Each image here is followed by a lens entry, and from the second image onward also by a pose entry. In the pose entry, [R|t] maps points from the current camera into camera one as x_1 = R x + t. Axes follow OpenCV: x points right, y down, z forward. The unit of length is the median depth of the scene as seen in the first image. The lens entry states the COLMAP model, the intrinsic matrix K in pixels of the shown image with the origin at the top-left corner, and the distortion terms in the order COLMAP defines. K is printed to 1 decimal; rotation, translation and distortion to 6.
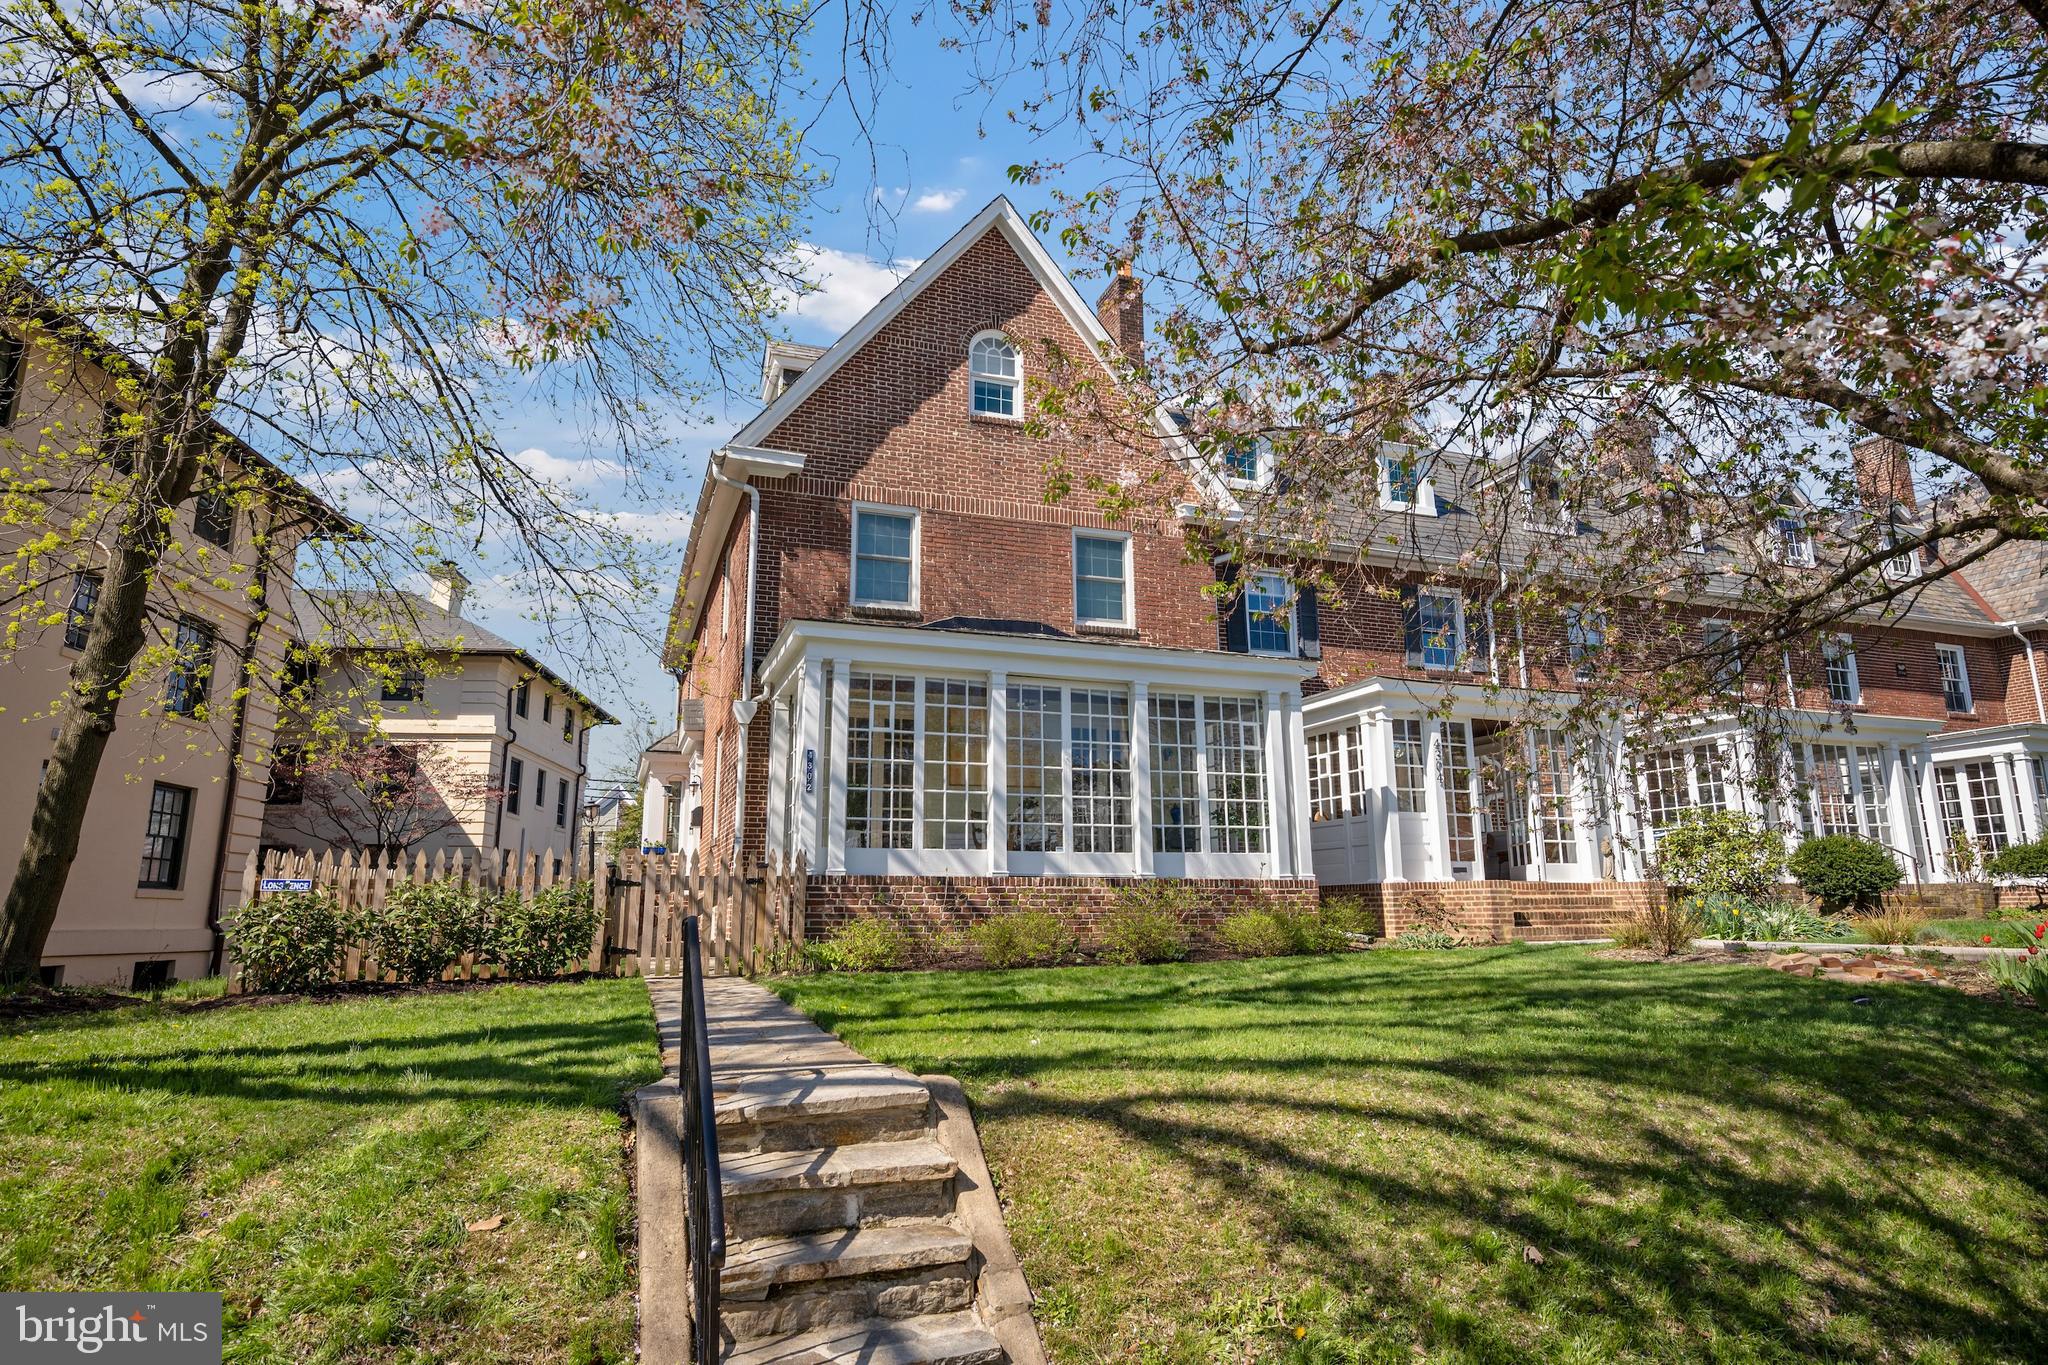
lens RADIAL K [[1140.0, 0, 1024.0], [0, 1140.0, 682.5], [0, 0, 1]] dist [0.001015, 0.000904]
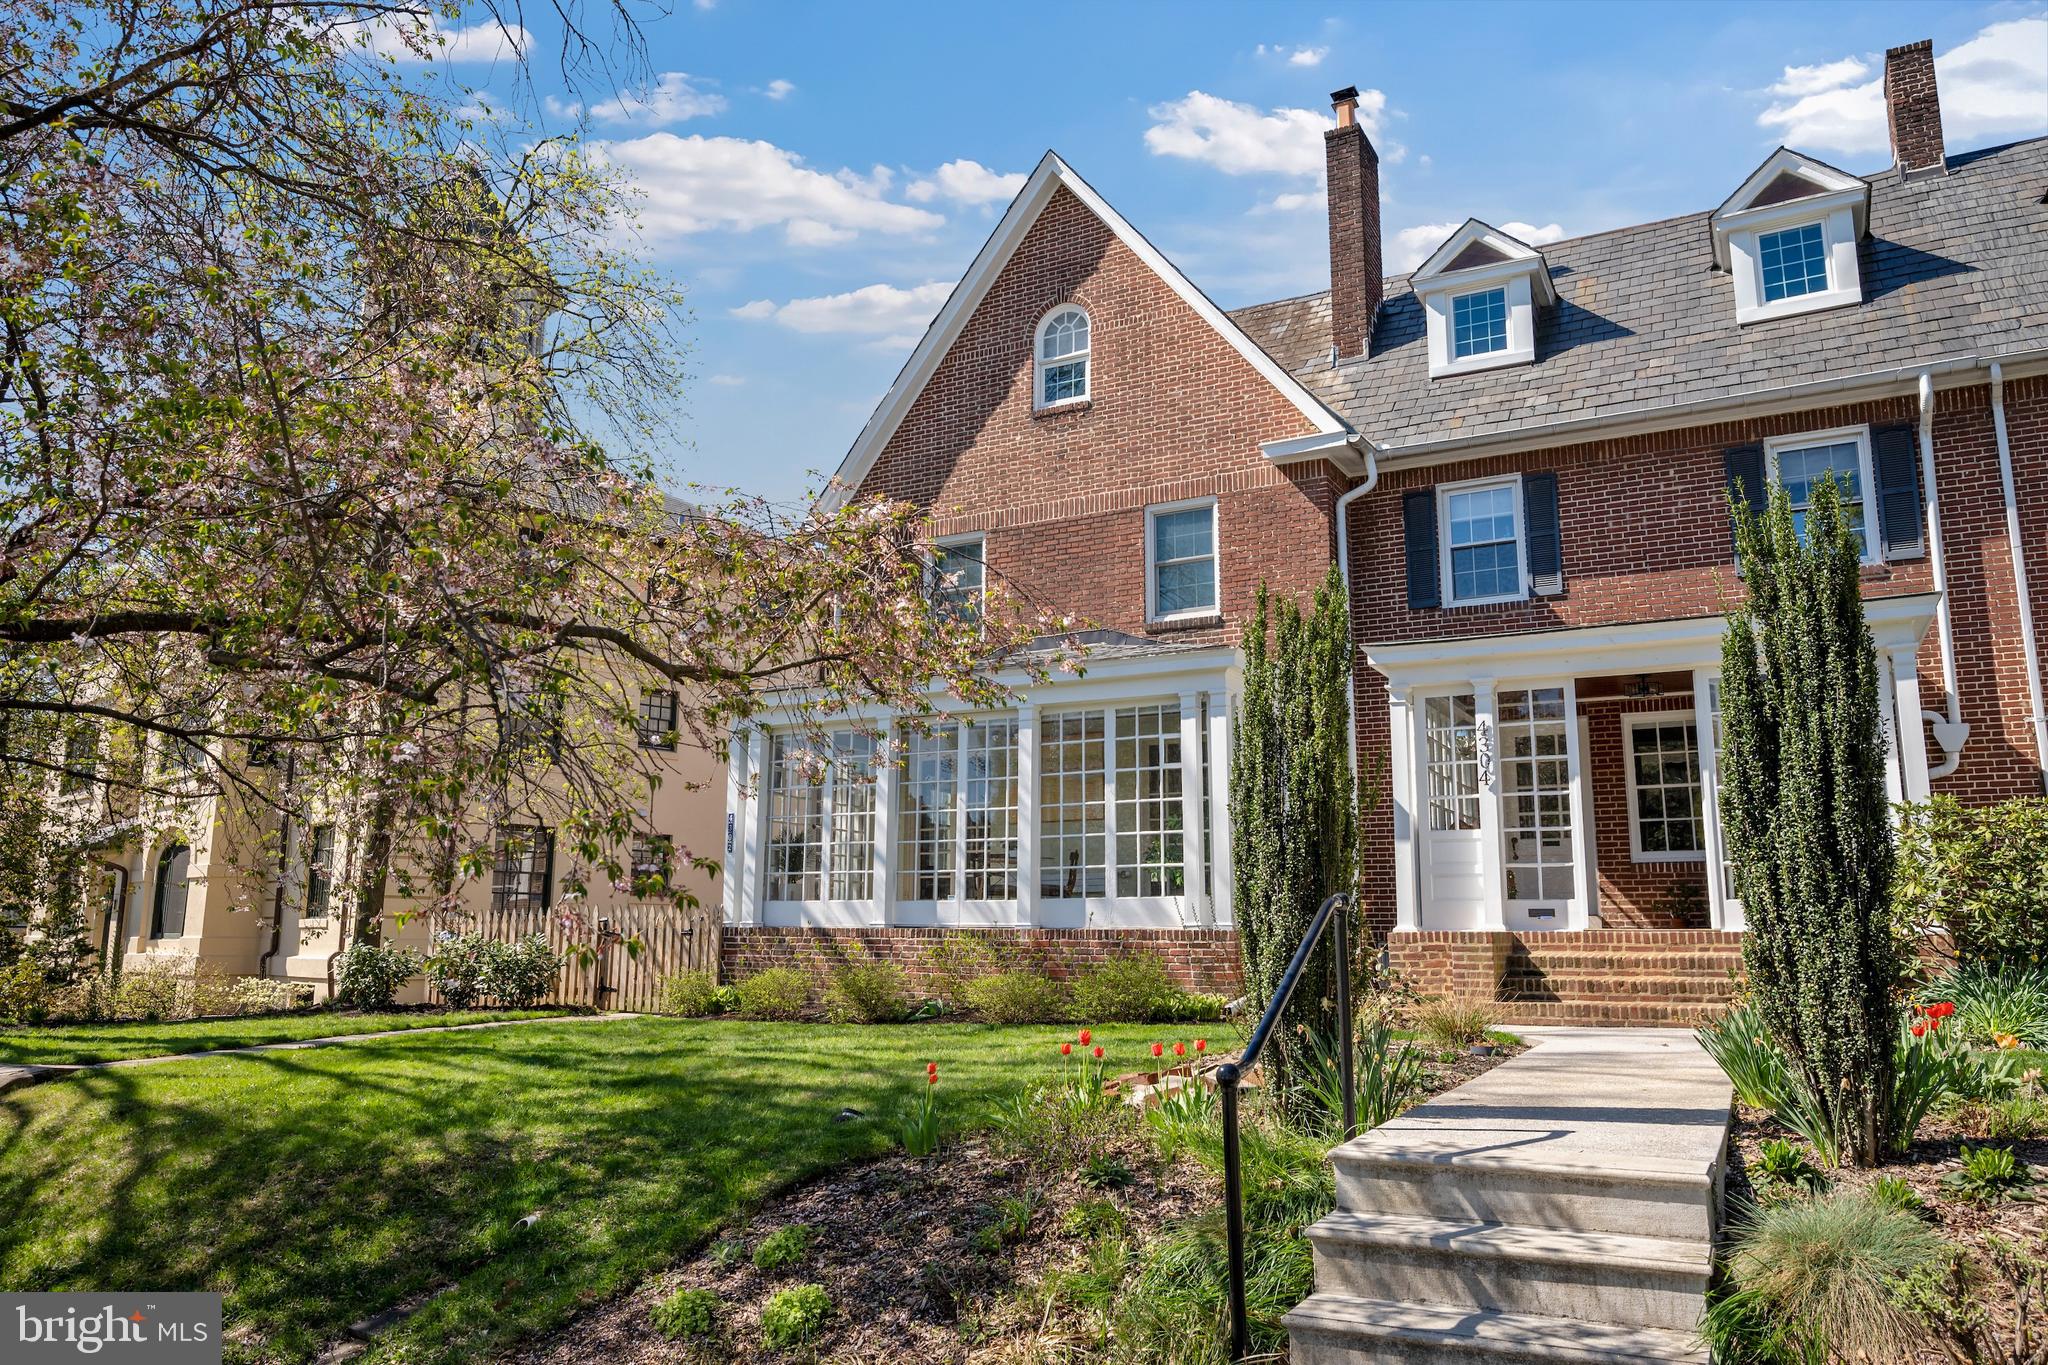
lens RADIAL K [[1440.7, 0, 1024.0], [0, 1440.7, 682.5], [0, 0, 1]] dist [-0.007004, 0.003653]
pose [[0.657621, -0.122002, -0.743404, 0.806762], [0.142504, 0.989129, -0.036268, 0.018853], [0.739748, -0.082088, 0.667858, 0.223526]]
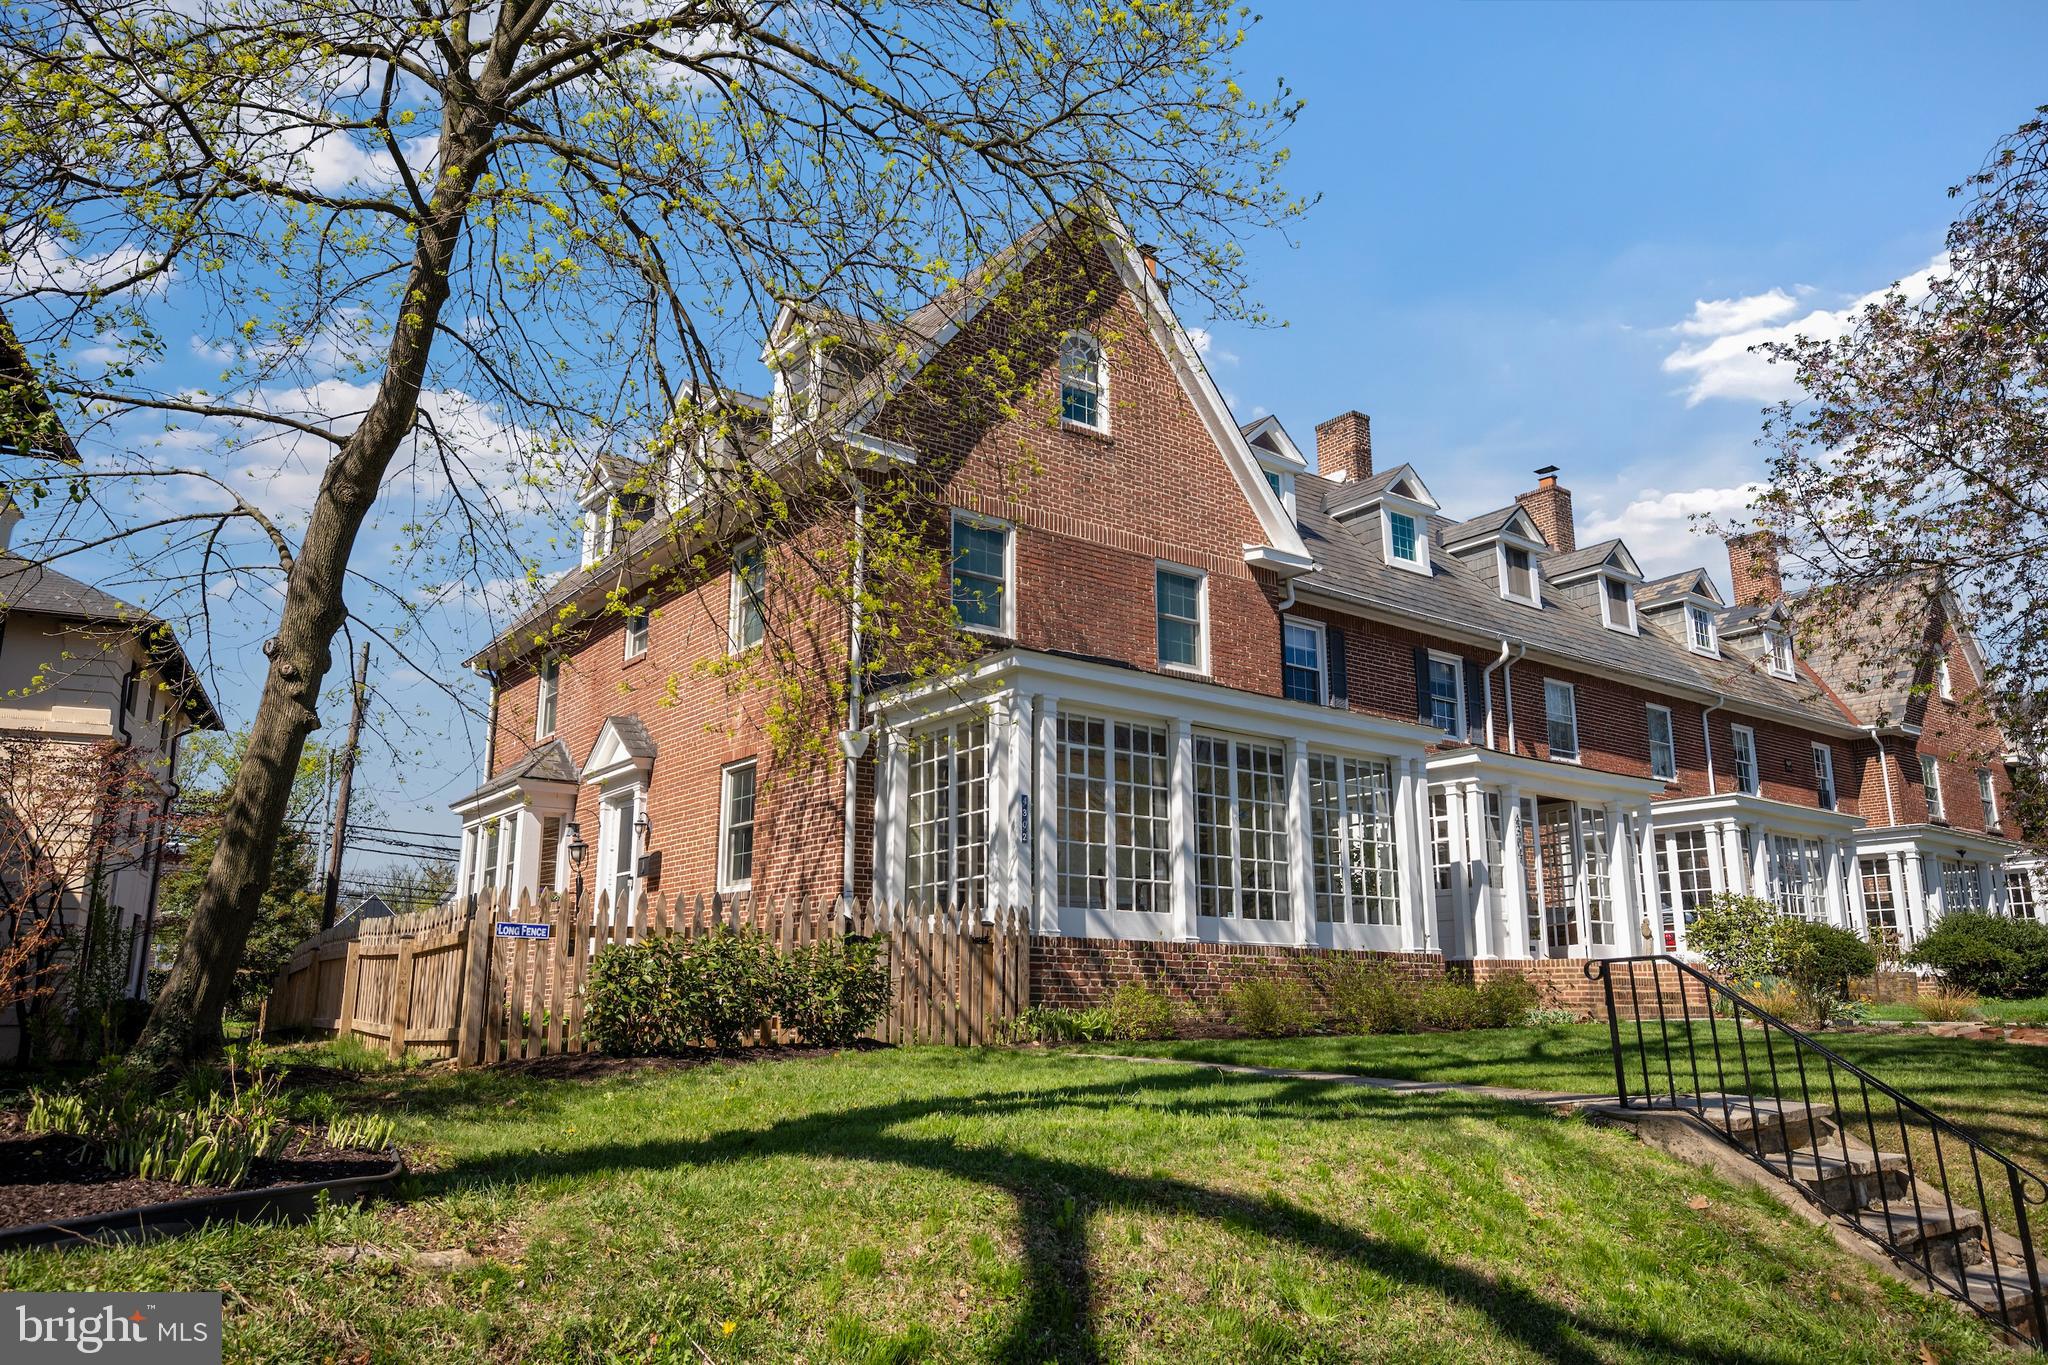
lens RADIAL K [[1440.7, 0, 1024.0], [0, 1440.7, 682.5], [0, 0, 1]] dist [-0.007004, 0.003653]
pose [[0.955769, 0.074843, 0.284435, -0.396480], [-0.068066, 0.997113, -0.033654, 0.007133], [-0.286133, 0.012805, 0.958104, -0.065314]]
